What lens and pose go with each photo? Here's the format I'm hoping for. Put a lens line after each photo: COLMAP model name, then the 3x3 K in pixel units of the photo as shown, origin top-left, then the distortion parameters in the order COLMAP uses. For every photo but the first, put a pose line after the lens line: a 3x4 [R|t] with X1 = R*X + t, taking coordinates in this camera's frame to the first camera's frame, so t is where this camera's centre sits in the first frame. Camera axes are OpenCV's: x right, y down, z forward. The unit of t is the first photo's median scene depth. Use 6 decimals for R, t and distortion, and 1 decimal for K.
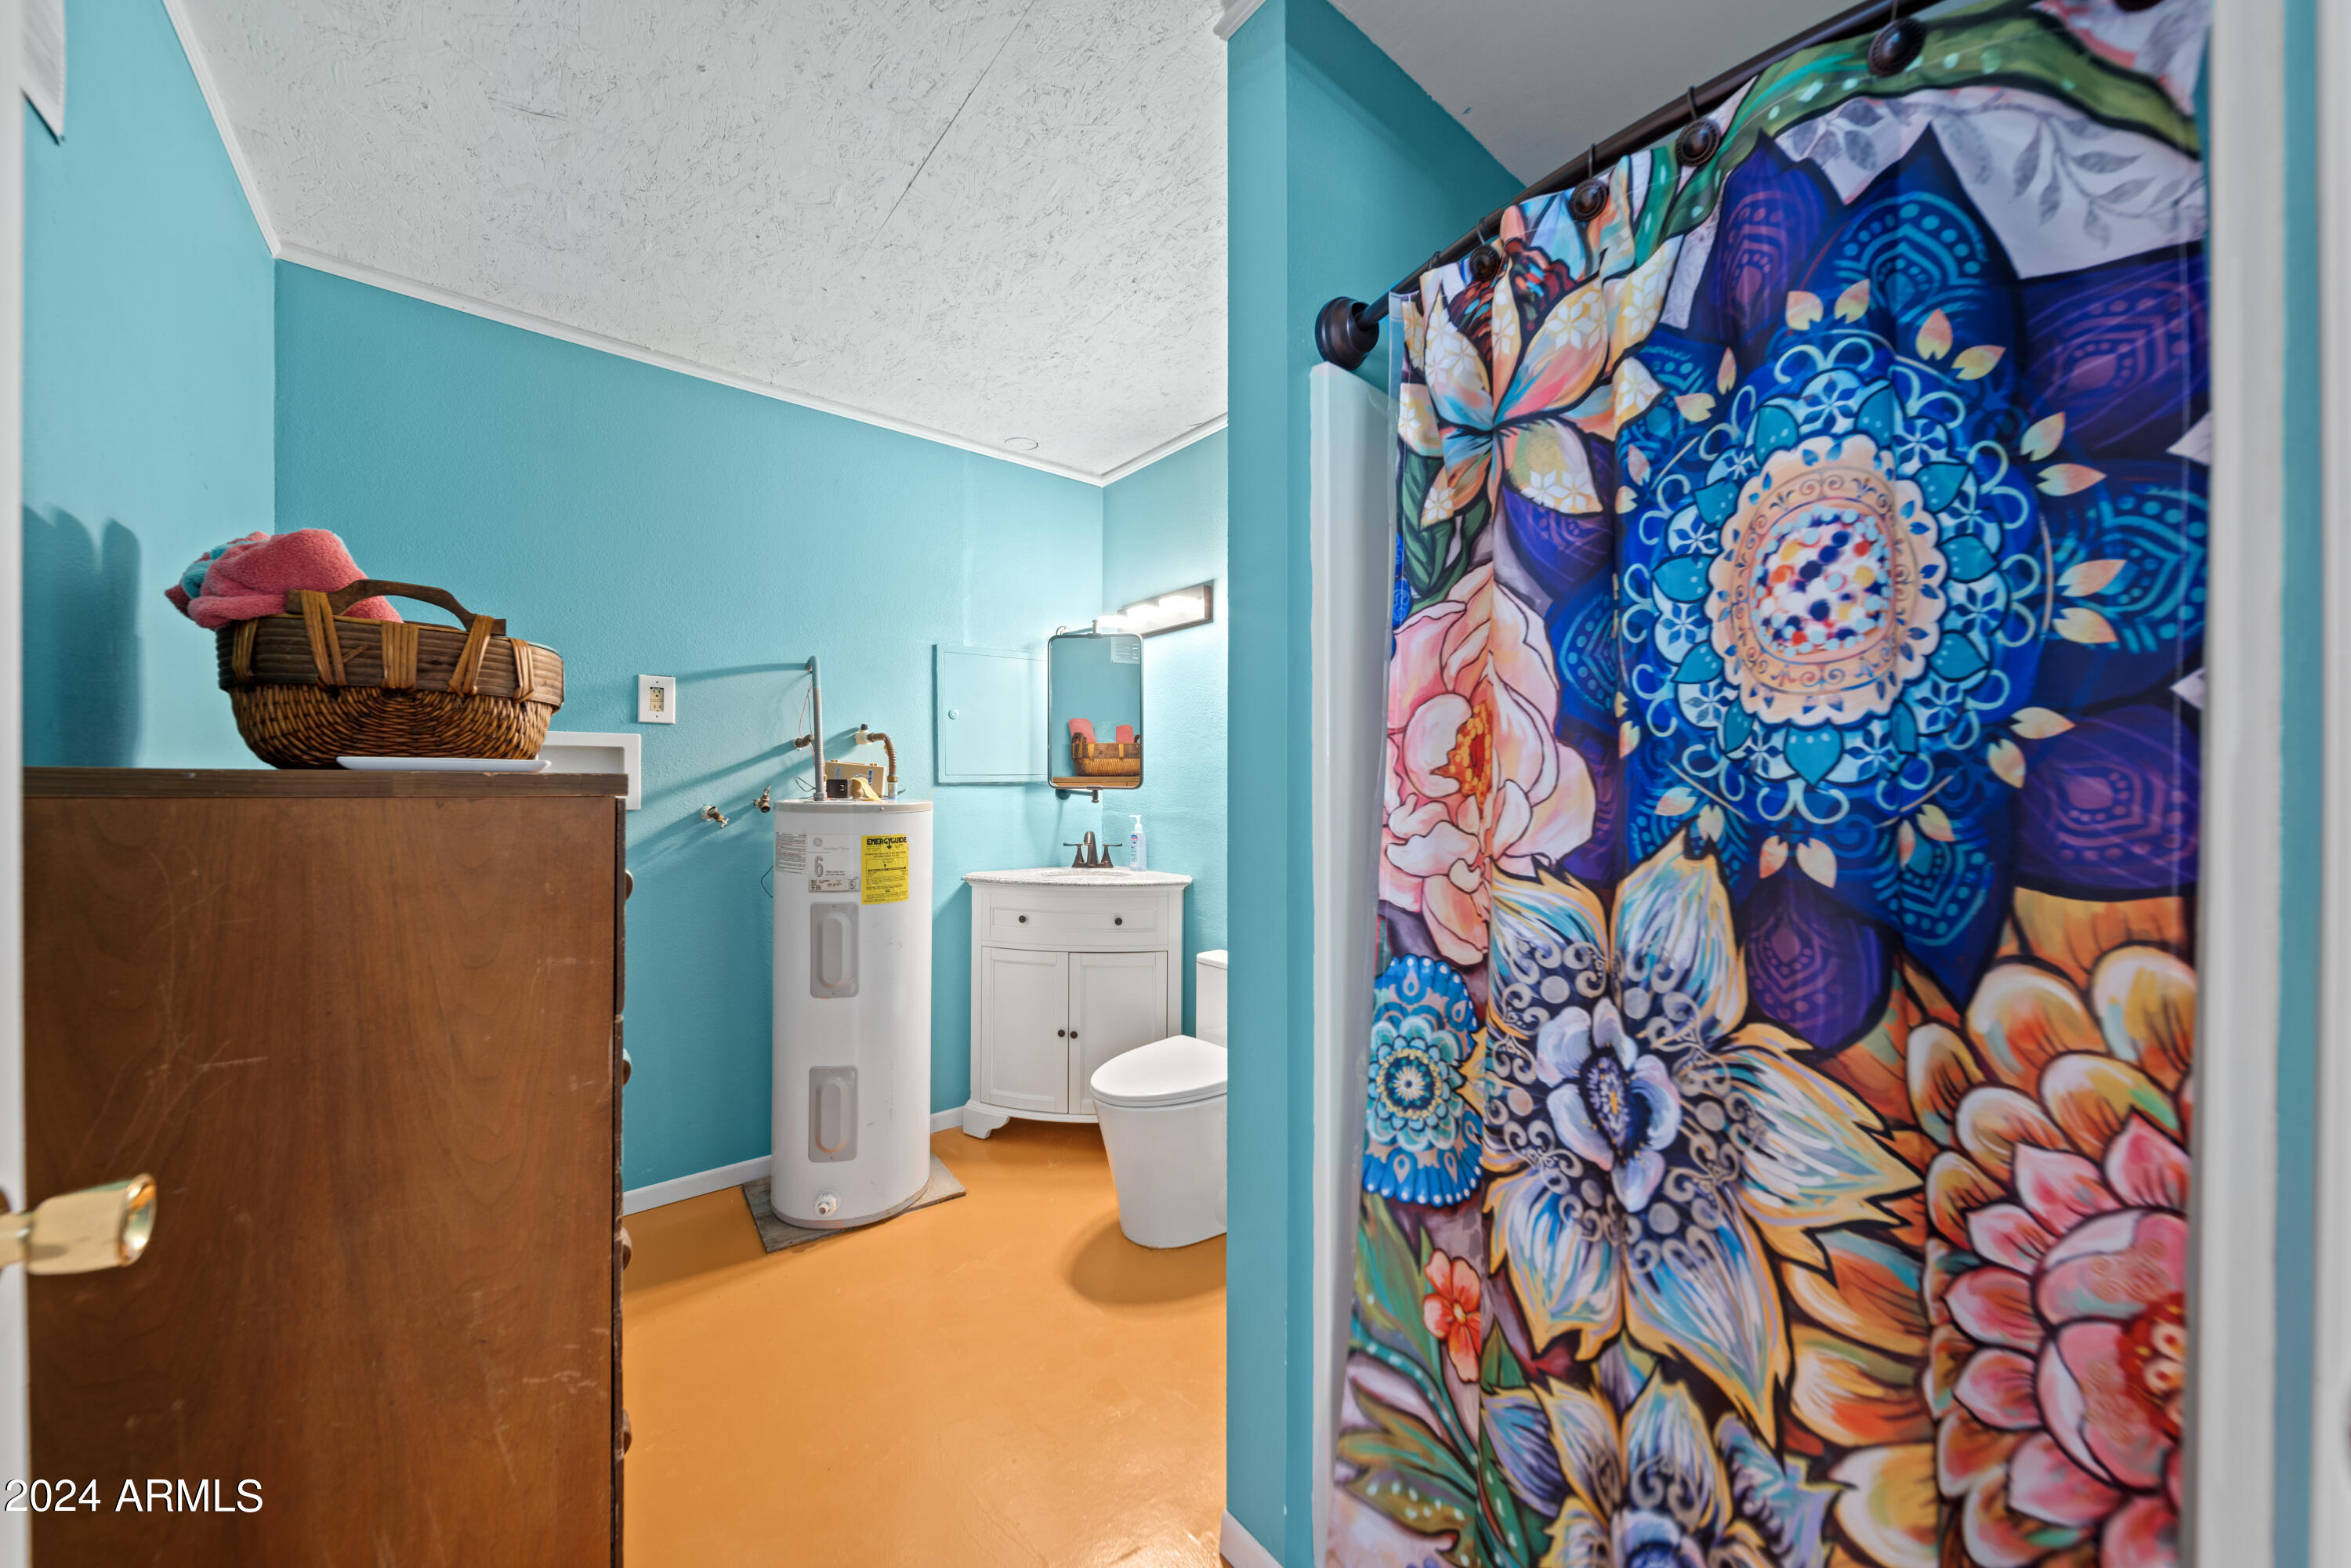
lens RADIAL K [[816.1, 0, 1175.6], [0, 816.1, 789.3], [0, 0, 1]] dist [0.000252, 0.000031]
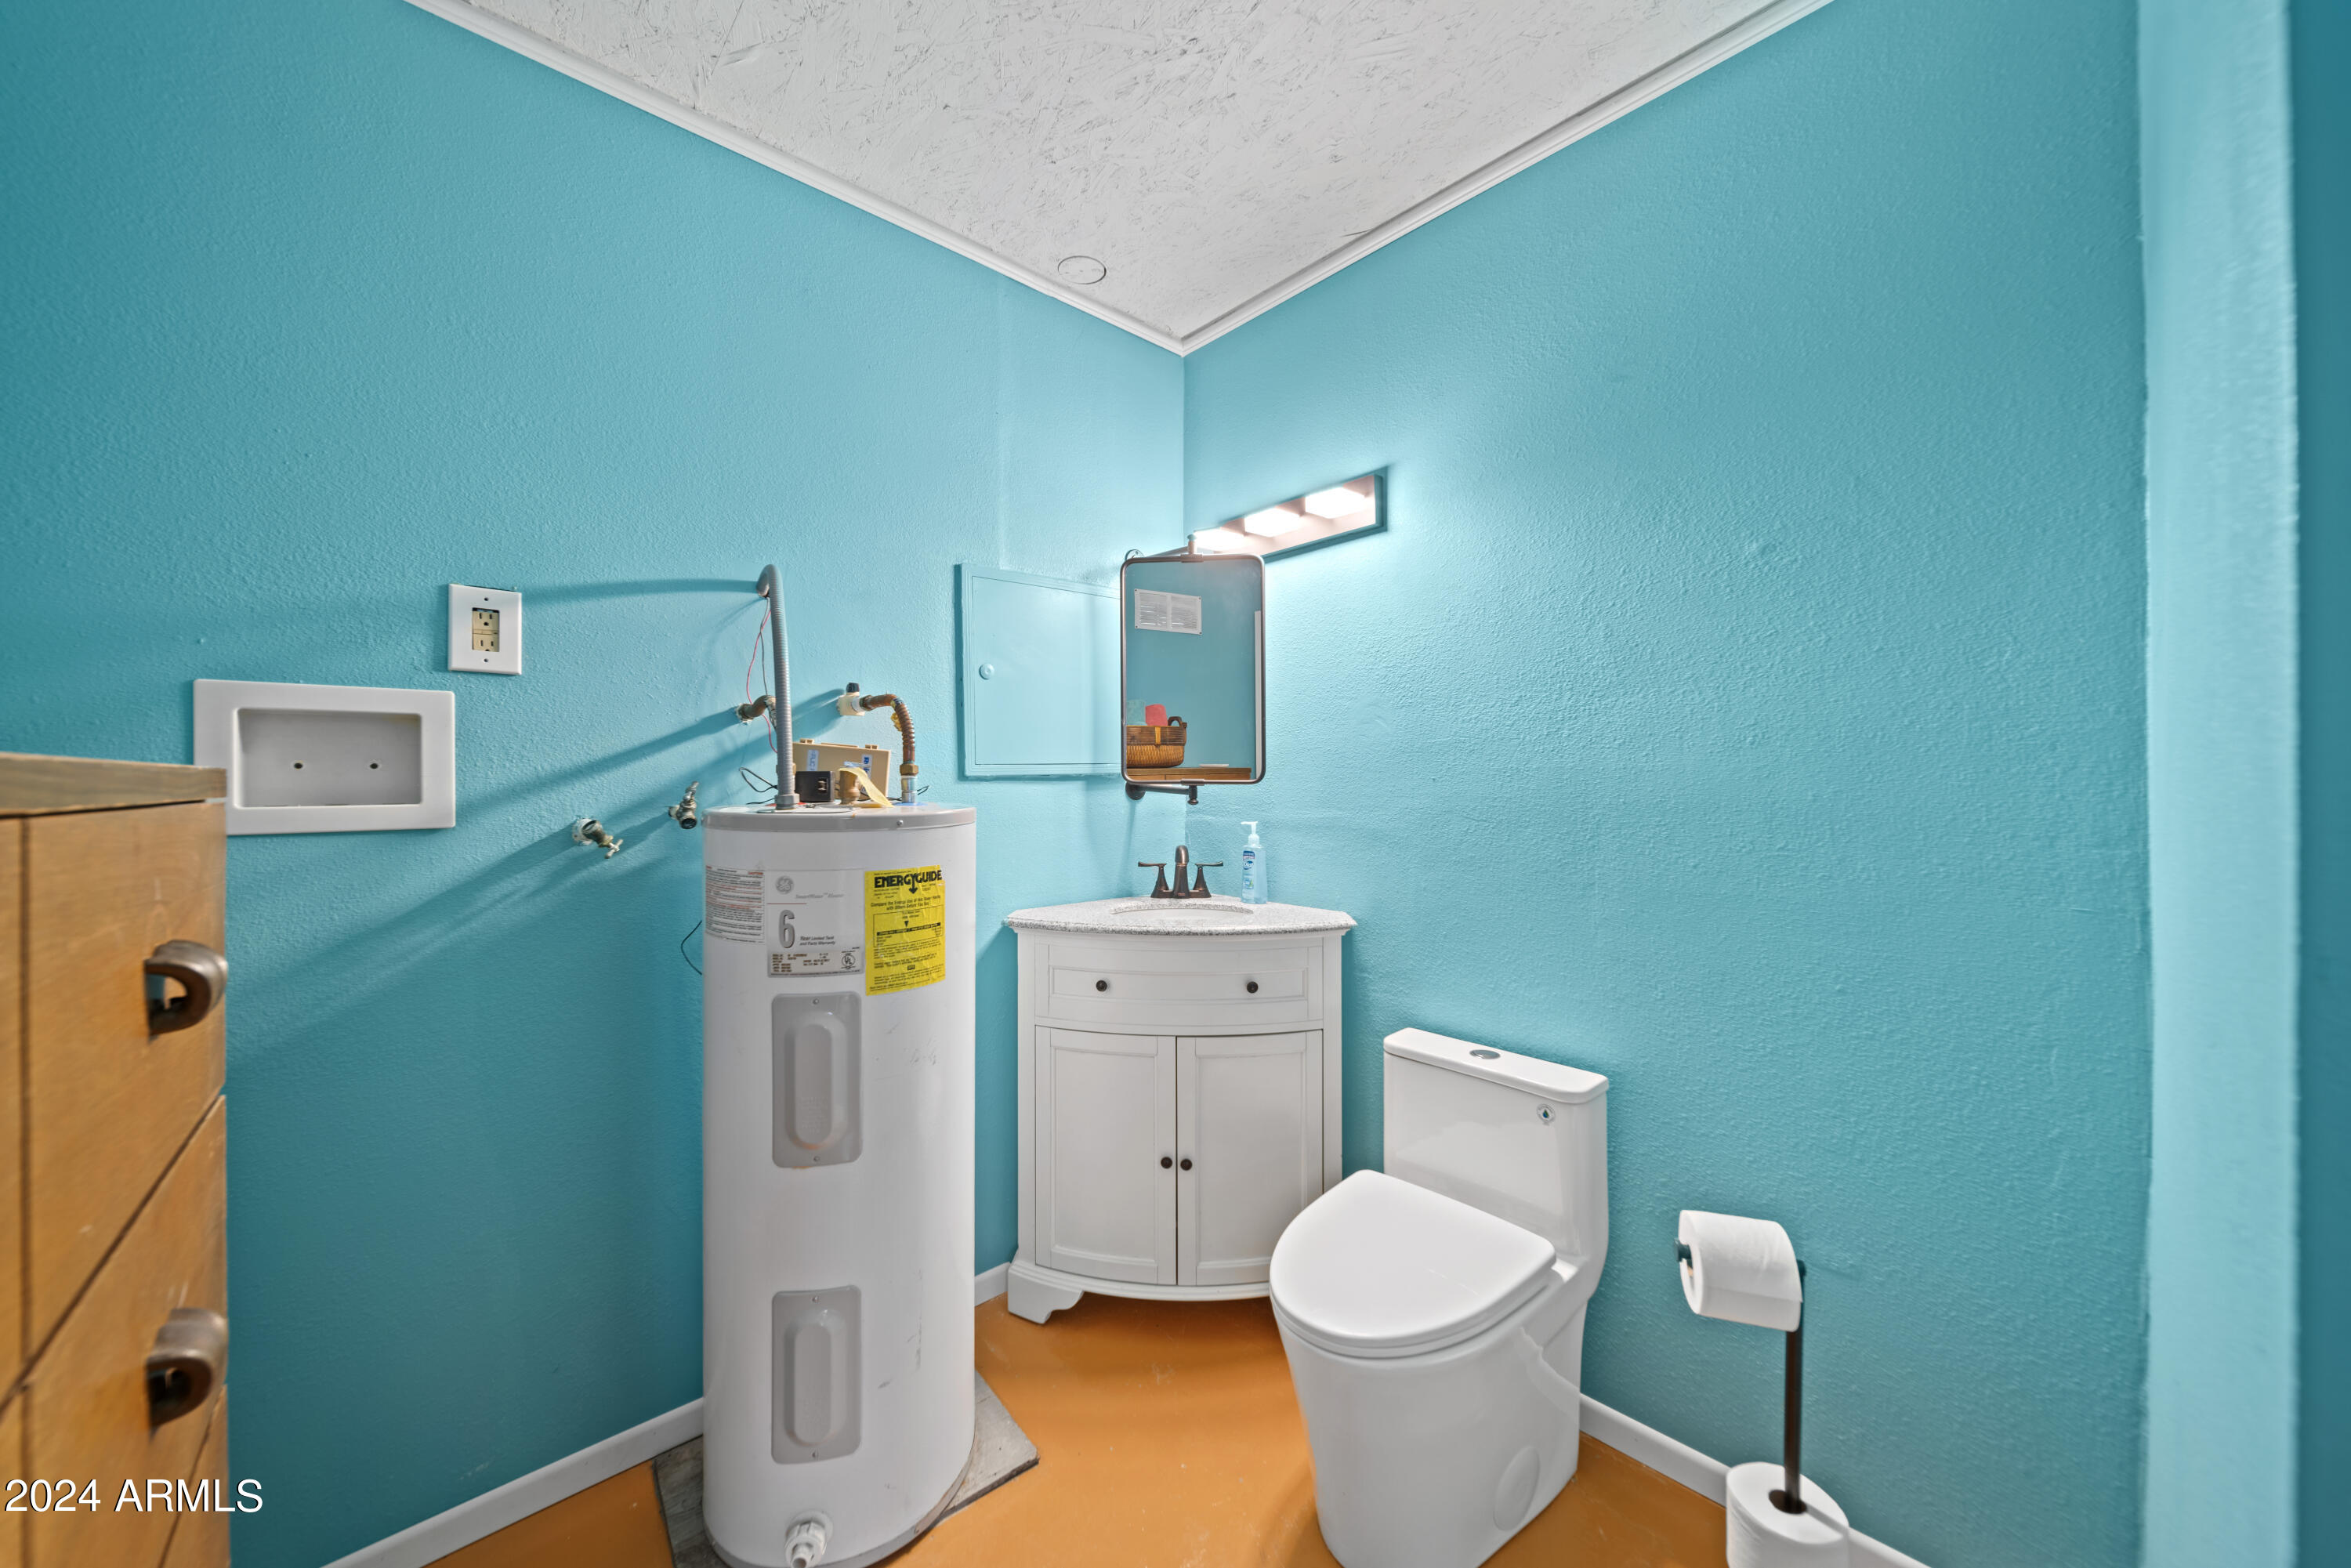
lens RADIAL K [[817.3, 0, 1175.5], [0, 817.3, 784.0], [0, 0, 1]] dist [-0.000840, 0.000082]
pose [[0.998324, -0.007584, 0.057376, -0.178784], [0.007545, 0.999971, 0.000907, -0.001326], [-0.057381, -0.000472, 0.998352, 0.377217]]
